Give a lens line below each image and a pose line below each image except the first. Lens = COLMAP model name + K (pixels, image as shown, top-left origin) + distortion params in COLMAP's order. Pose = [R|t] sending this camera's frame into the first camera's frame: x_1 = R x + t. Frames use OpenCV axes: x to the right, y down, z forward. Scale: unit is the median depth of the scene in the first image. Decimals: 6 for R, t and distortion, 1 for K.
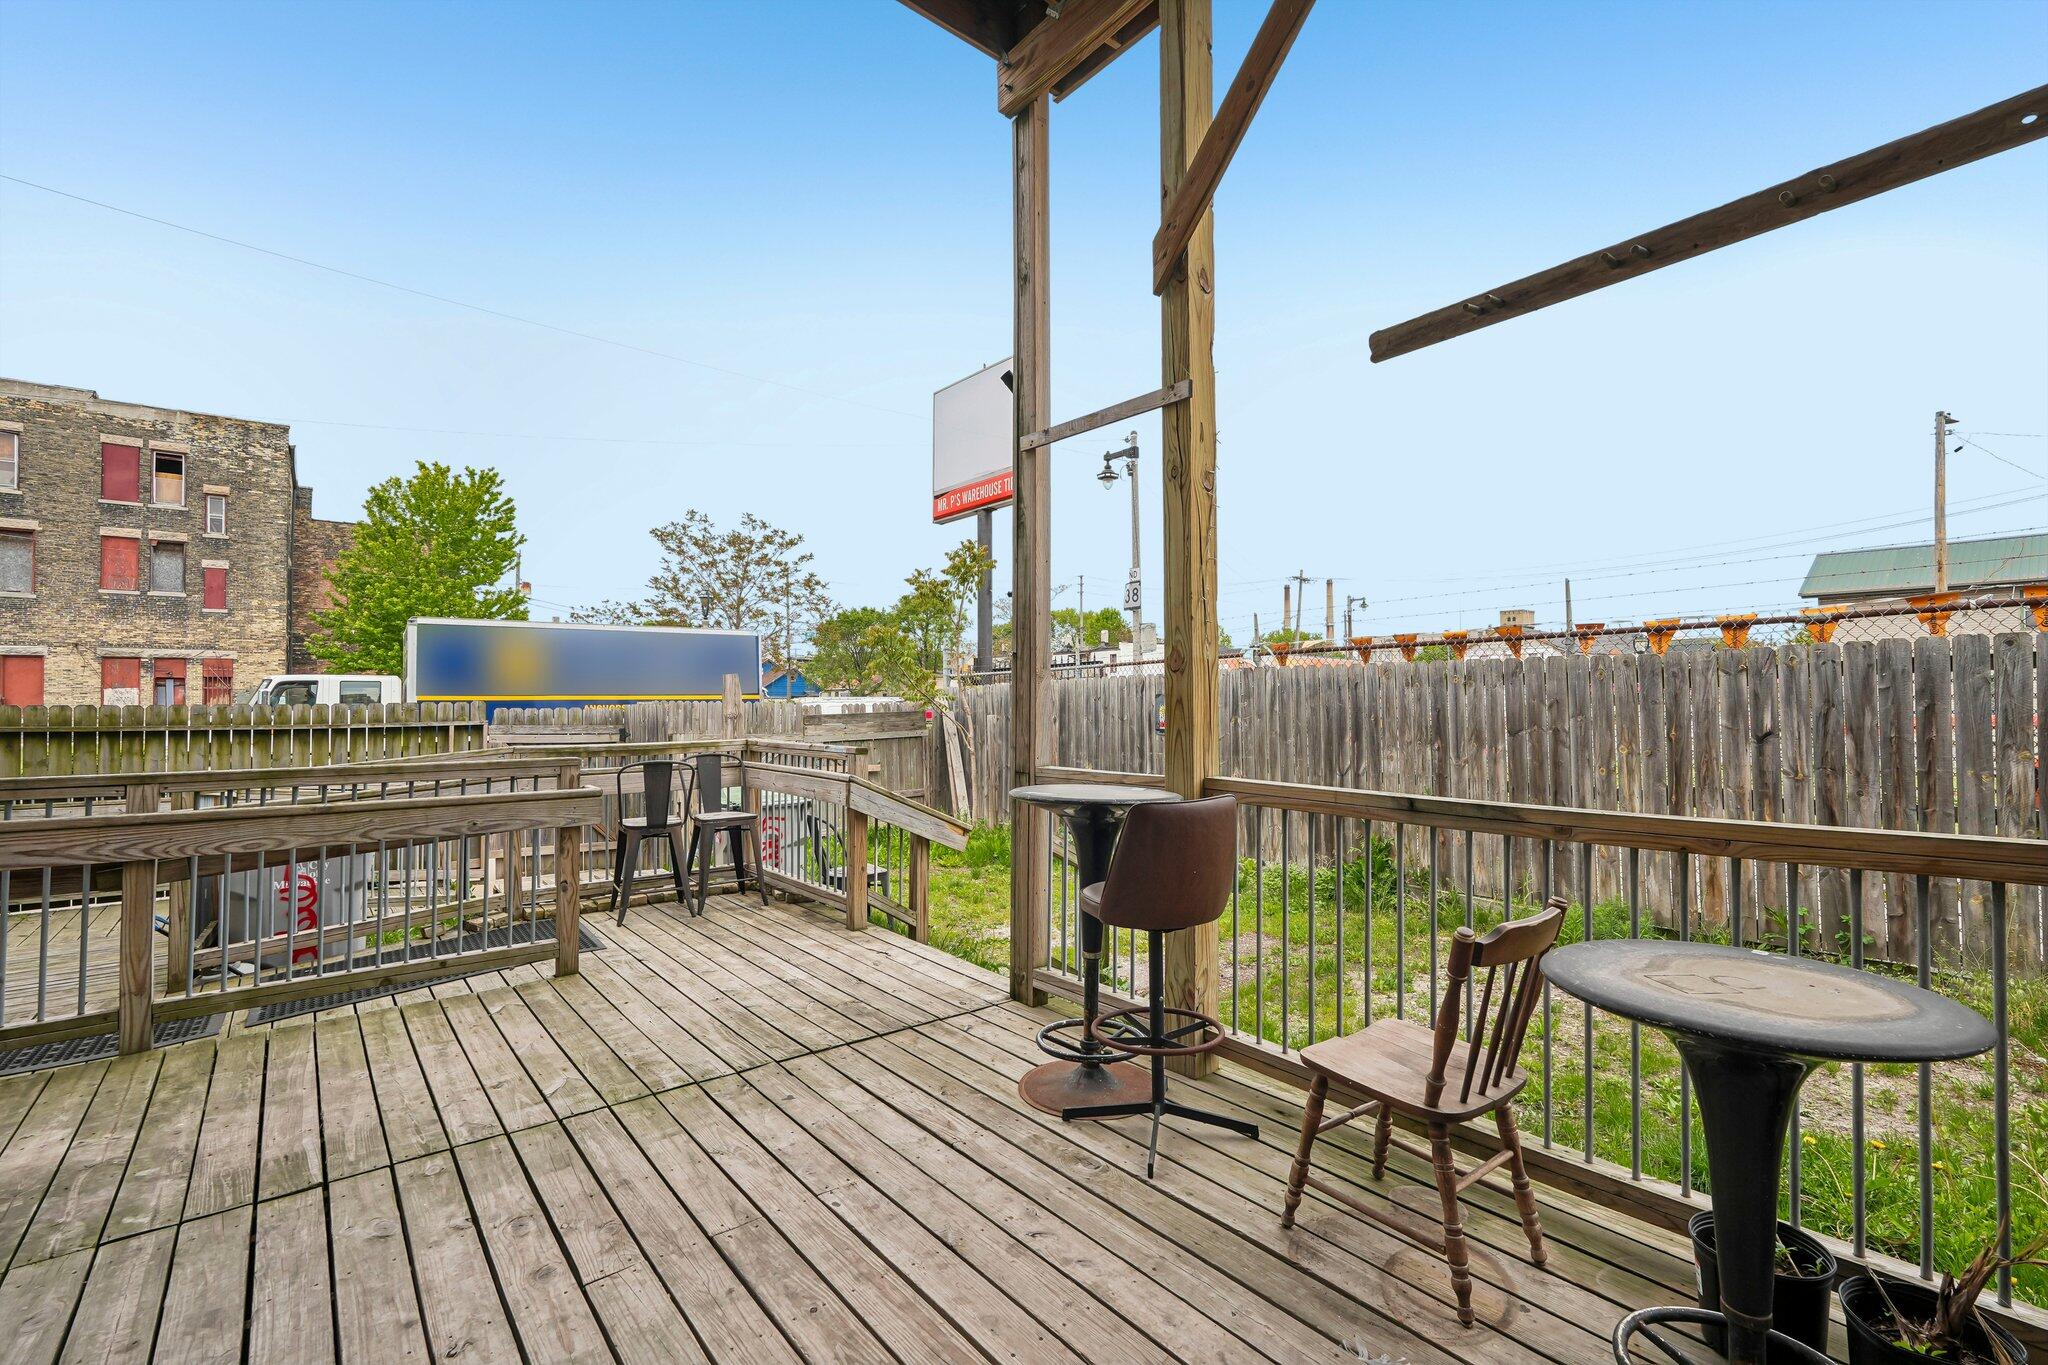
lens RADIAL K [[905.7, 0, 1014.6], [0, 905.7, 679.6], [0, 0, 1]] dist [-0.017028, 0.008144]
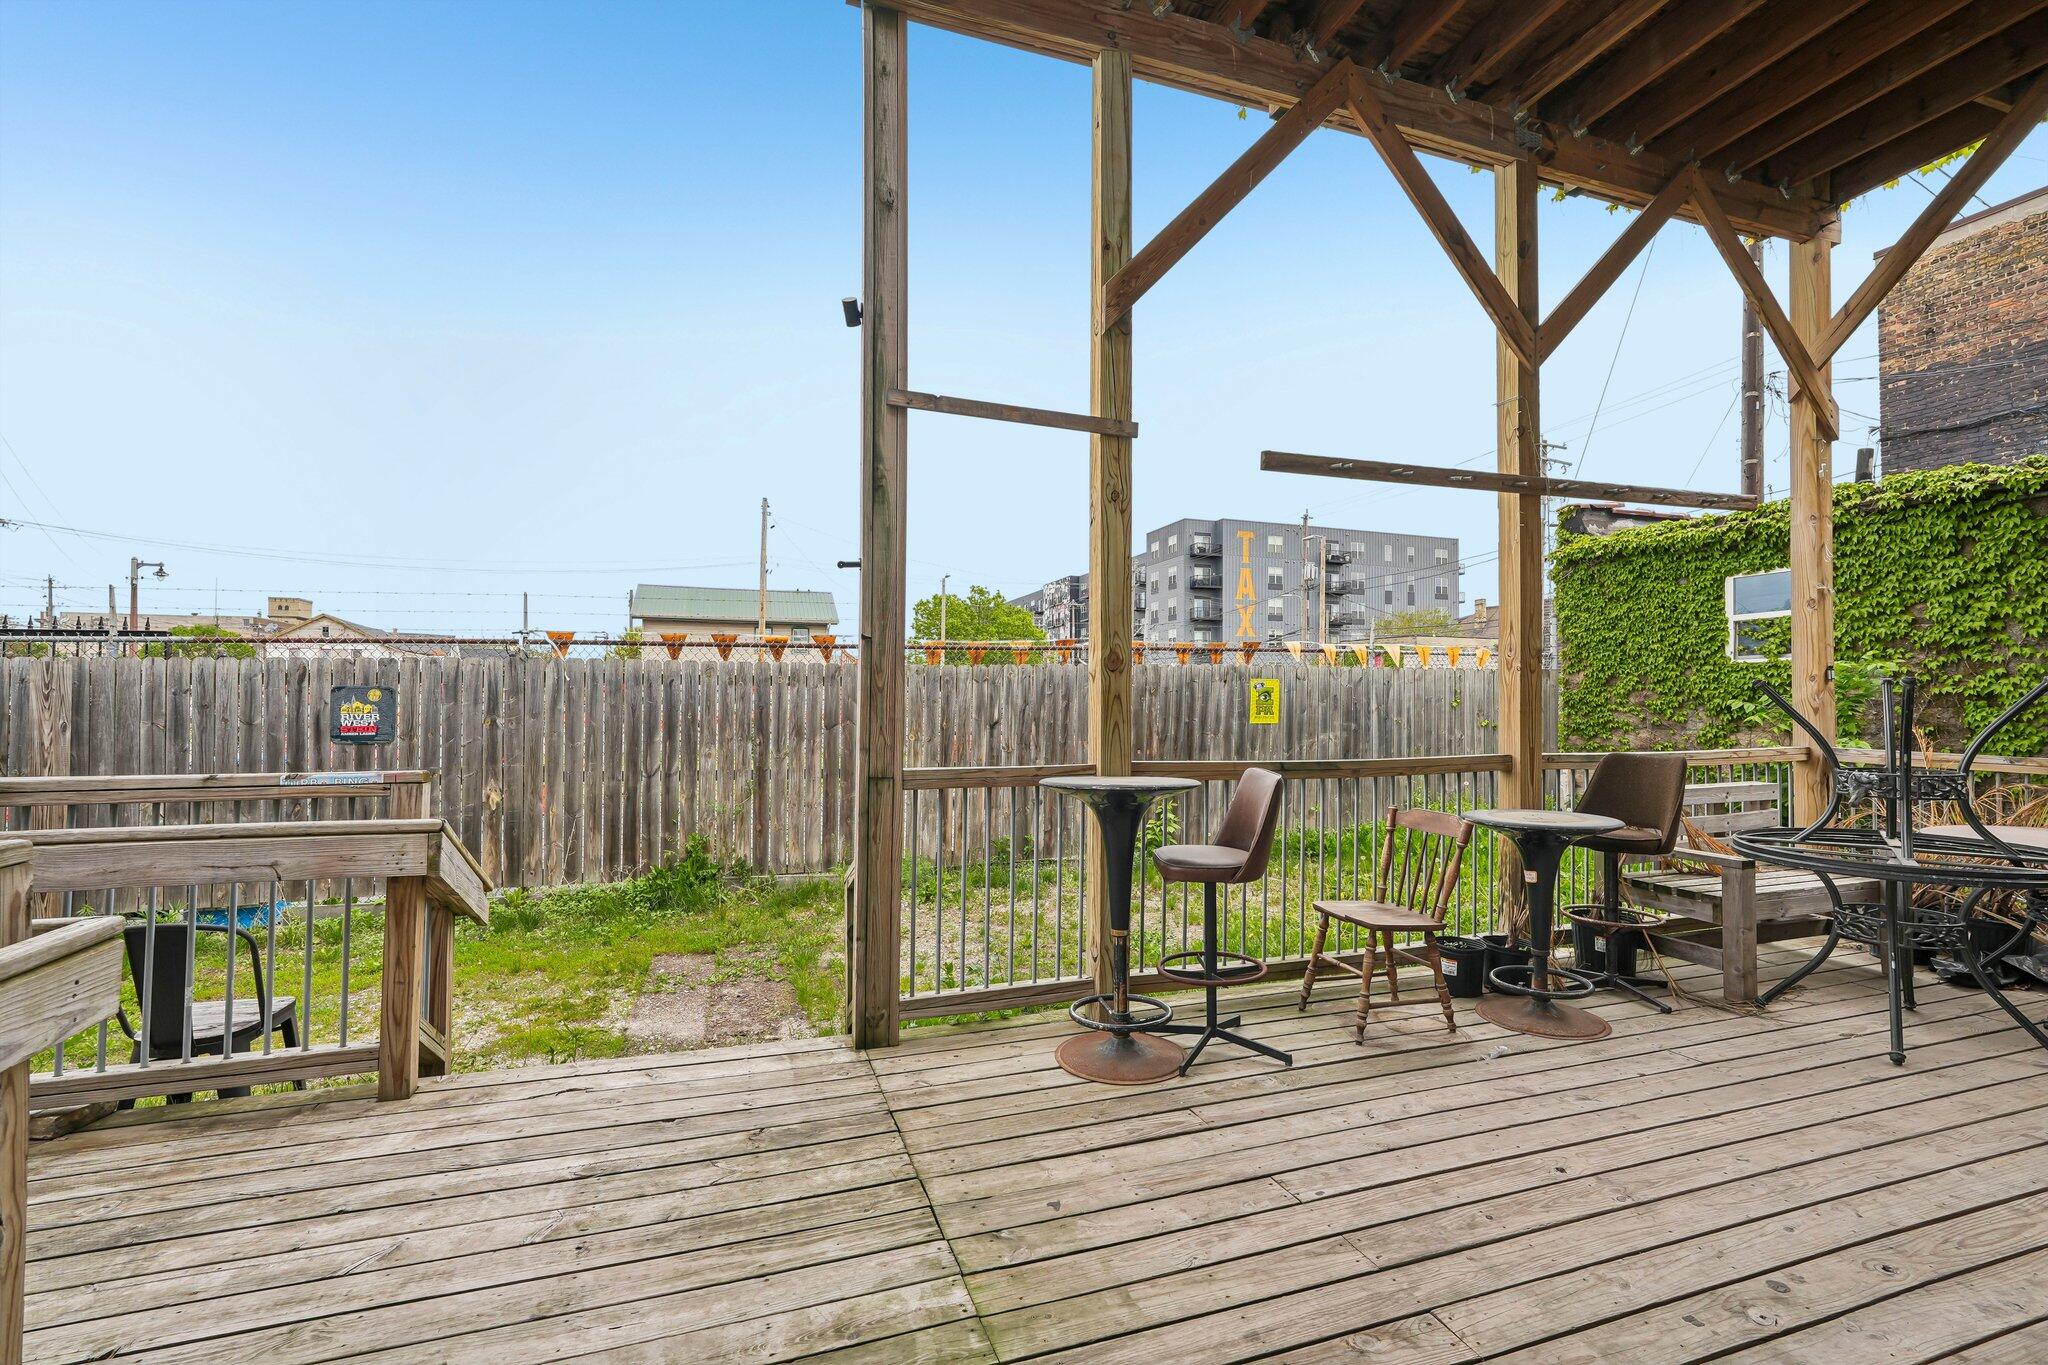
lens RADIAL K [[905.7, 0, 1026.2], [0, 905.7, 679.5], [0, 0, 1]] dist [-0.017028, 0.008144]
pose [[0.331675, 0.028989, 0.942948, -0.642070], [-0.027910, 0.999392, -0.020907, 0.019923], [-0.942981, -0.019383, 0.332283, 0.498589]]
